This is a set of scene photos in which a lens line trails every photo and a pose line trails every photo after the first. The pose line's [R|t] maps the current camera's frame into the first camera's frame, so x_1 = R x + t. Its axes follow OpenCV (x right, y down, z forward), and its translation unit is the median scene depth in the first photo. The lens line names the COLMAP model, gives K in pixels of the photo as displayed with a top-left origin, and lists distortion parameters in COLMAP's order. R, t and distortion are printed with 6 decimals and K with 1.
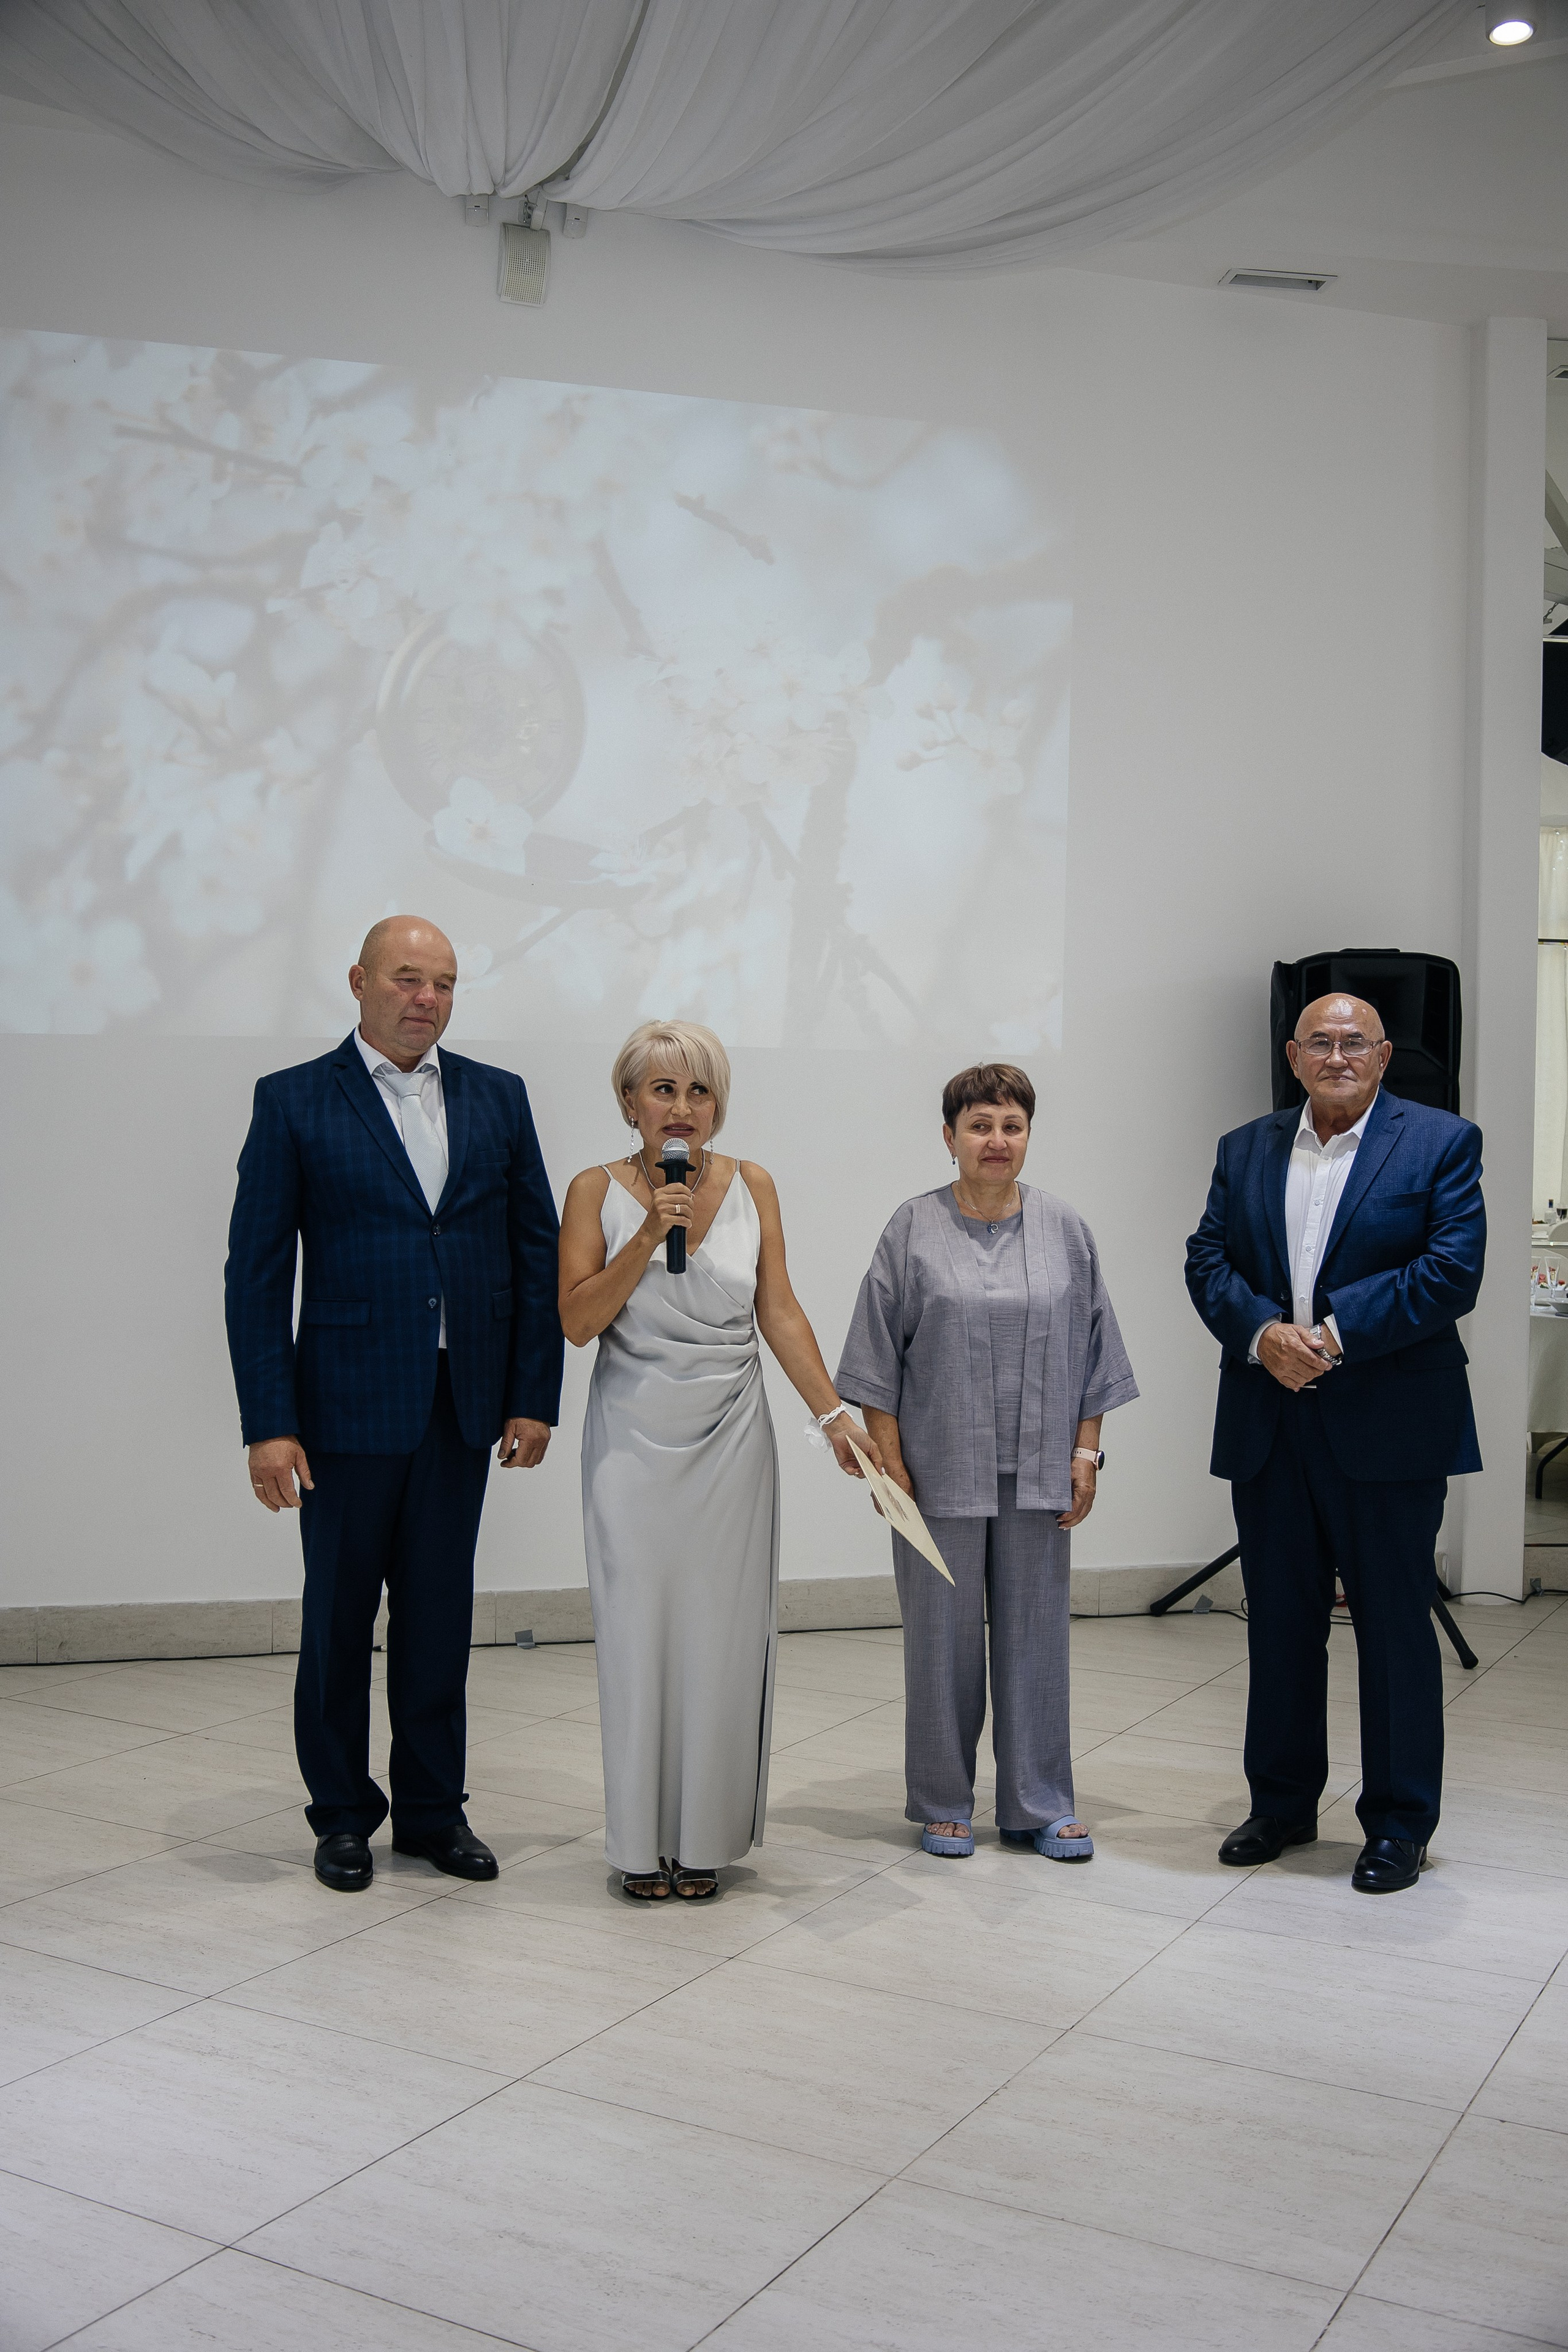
lens RADIAL K [[2302.0, 0, 784.6], [0, 2302.0, 1162.4], [0, 0, 1]] dist [-0.019754, 0.000000]
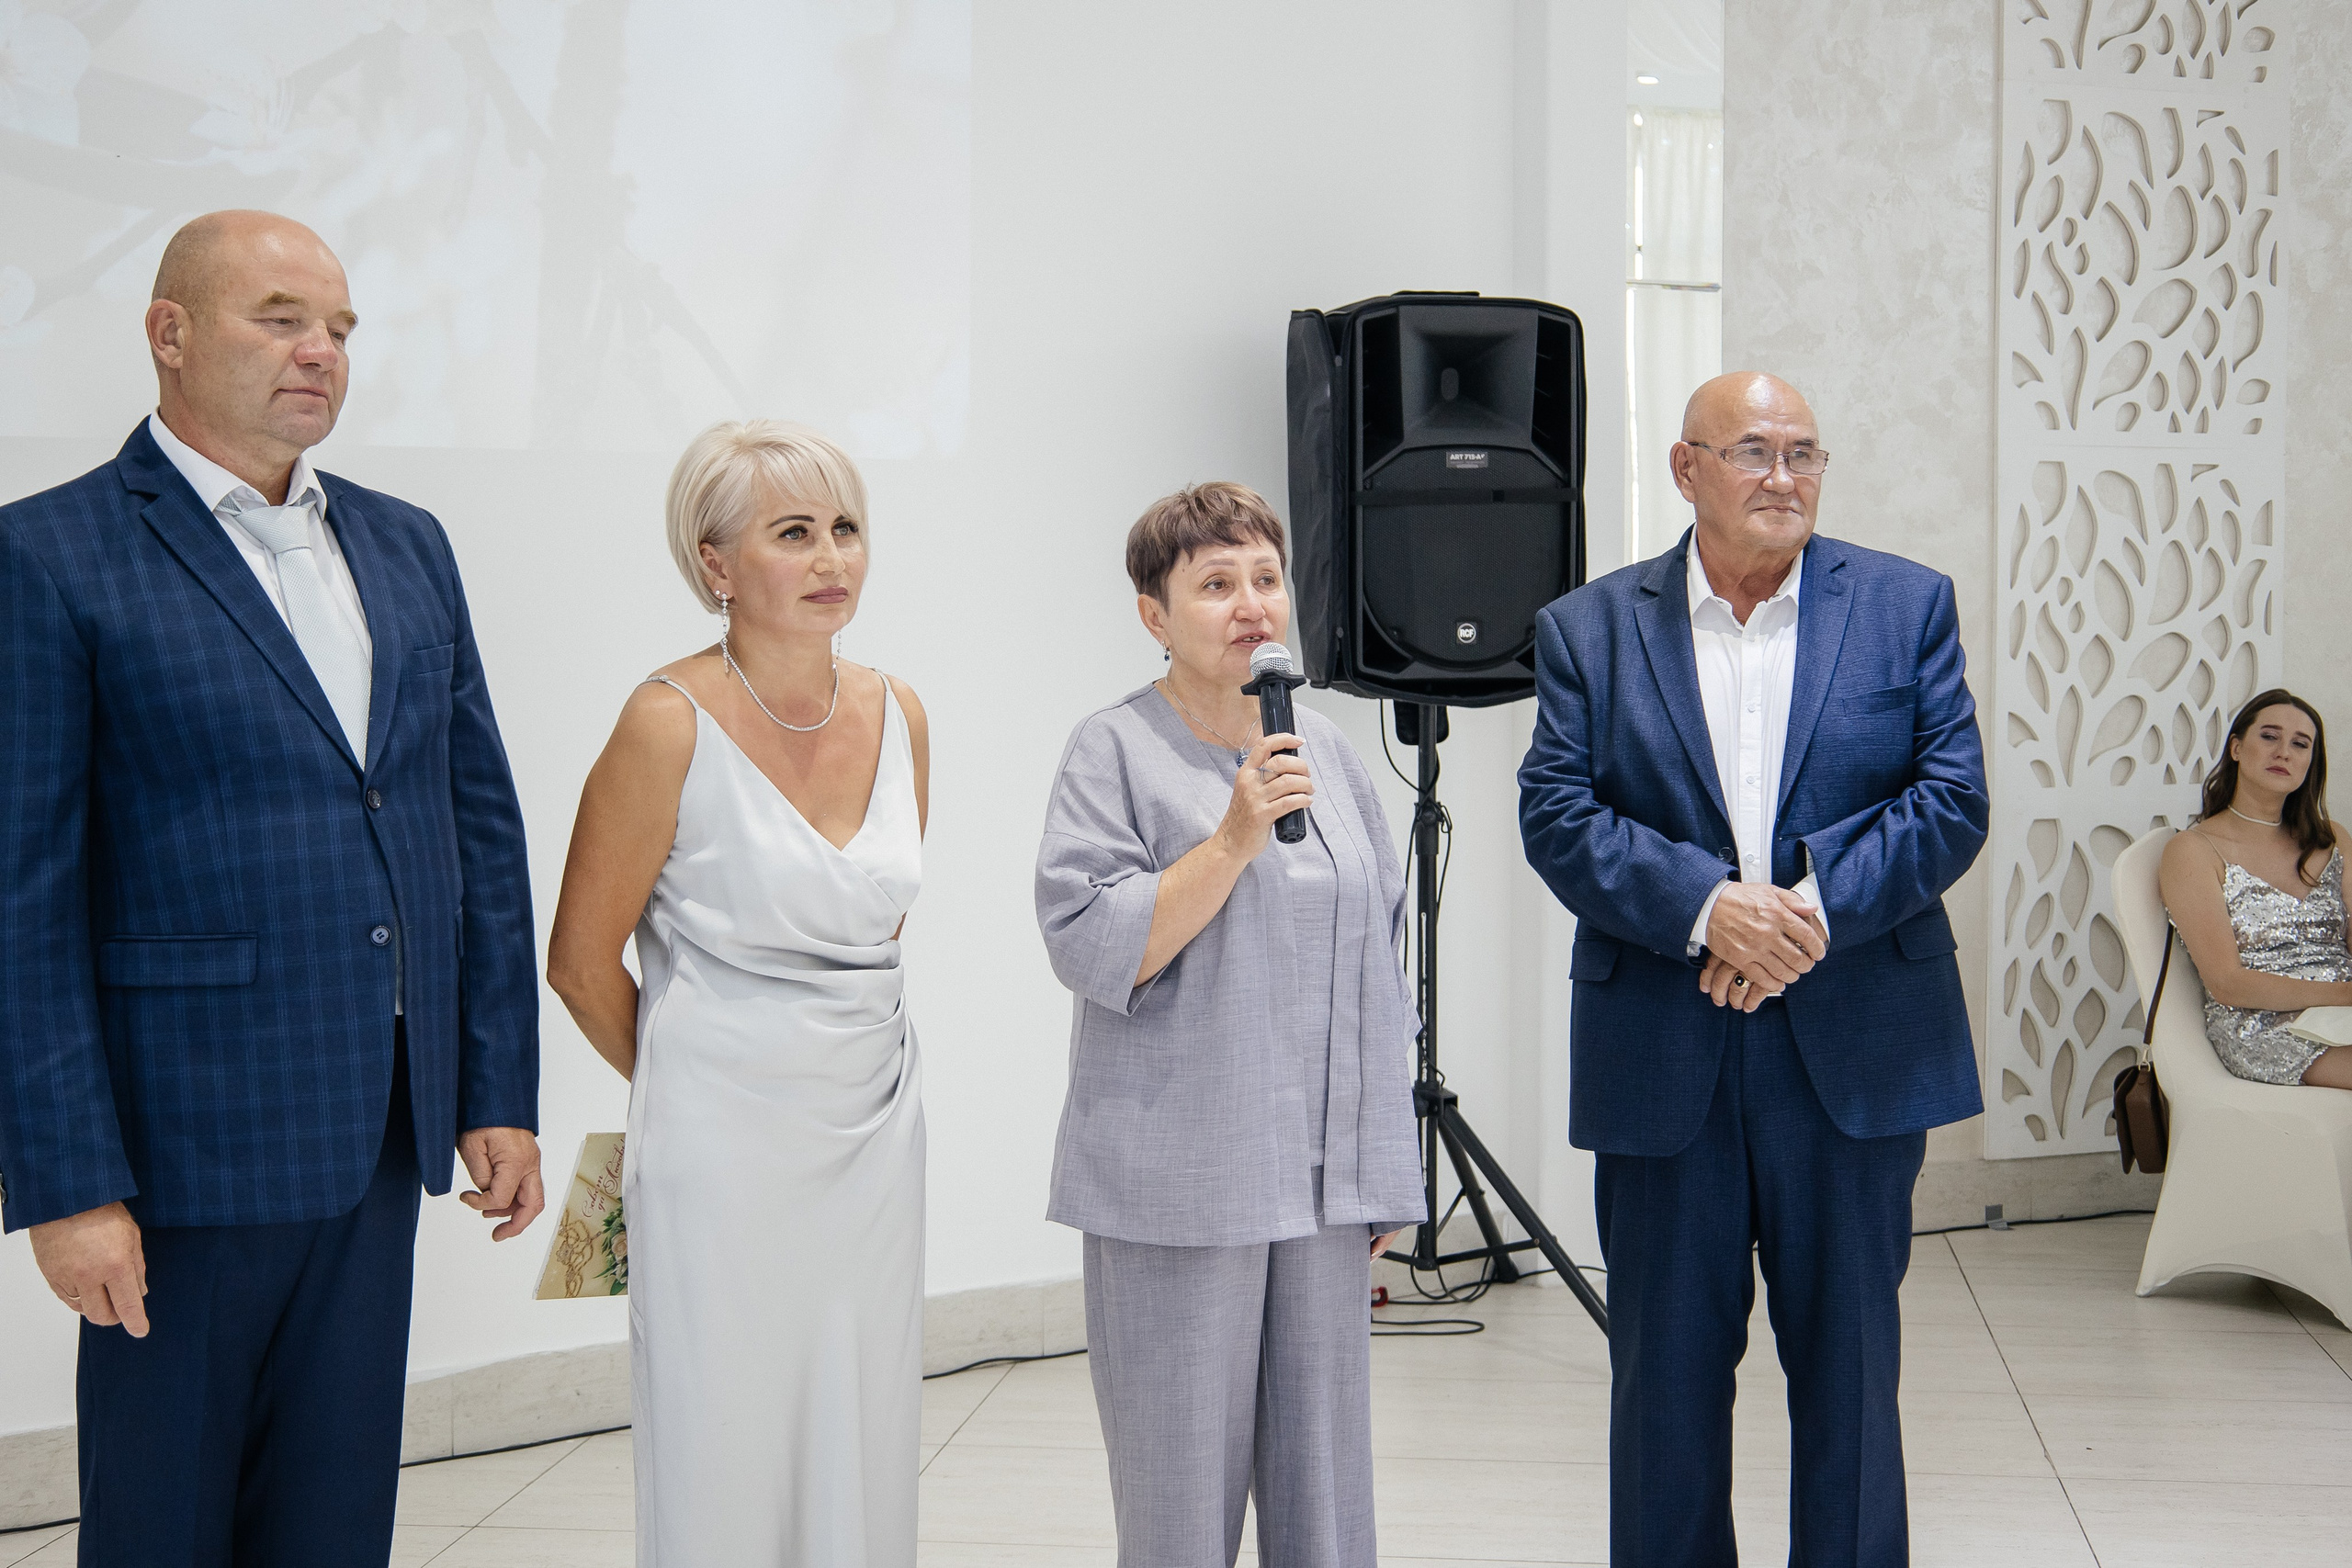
lens RADIAL K [[3488.7, 0, 1164.6], [0, 3488.7, 792.7], [0, 0, 1]] dist [-0.047119, 0.000000]
pose [[0.929942, -0.039633, 0.365564, -0.272110], [0.021913, 0.998381, 0.052498, -0.010634], [-0.367053, -0.040810, 0.929305, 0.177547]]
